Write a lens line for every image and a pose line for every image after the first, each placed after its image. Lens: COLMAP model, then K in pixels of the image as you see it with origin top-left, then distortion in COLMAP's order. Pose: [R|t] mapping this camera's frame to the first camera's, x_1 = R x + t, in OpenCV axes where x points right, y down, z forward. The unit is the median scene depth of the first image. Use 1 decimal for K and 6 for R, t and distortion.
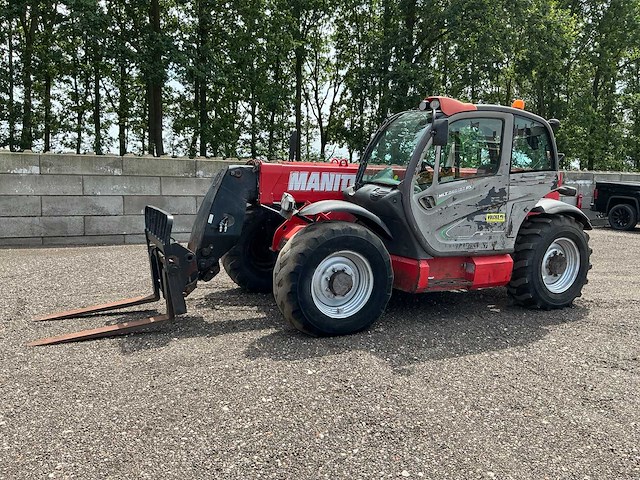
lens RADIAL K [[527.7, 0, 320.0], [0, 527.7, 240.0], [0, 0, 1]] dist [0.112416, -0.227535]
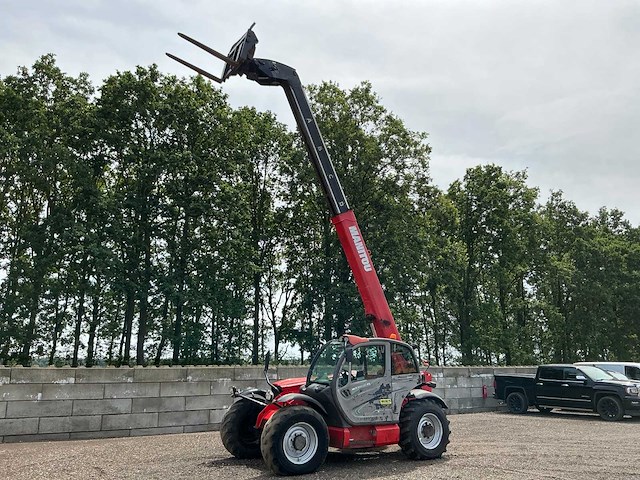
lens RADIAL K [[527.7, 0, 320.0], [0, 527.7, 240.0], [0, 0, 1]] dist [0.112416, -0.227535]
pose [[0.995536, -0.006386, 0.094162, -0.048028], [0.039363, 0.934881, -0.352771, 0.069067], [-0.085778, 0.354903, 0.930960, -0.780099]]
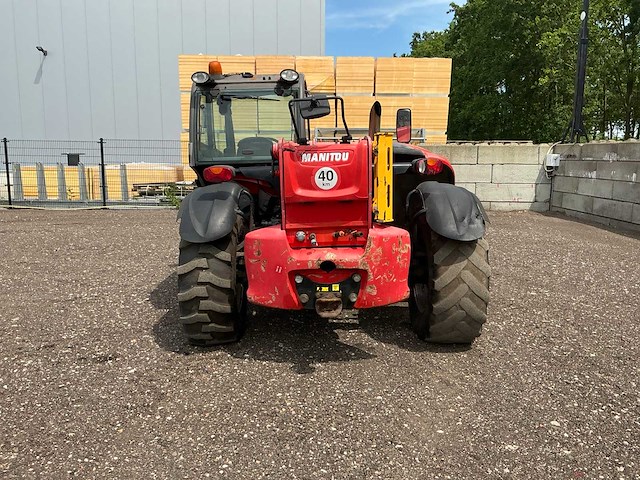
lens RADIAL K [[527.7, 0, 320.0], [0, 527.7, 240.0], [0, 0, 1]] dist [0.112416, -0.227535]
pose [[-0.446486, 0.119532, -0.886771, 1.067031], [-0.125932, 0.972779, 0.194532, -0.168441], [0.885885, 0.198528, -0.419279, 1.533336]]
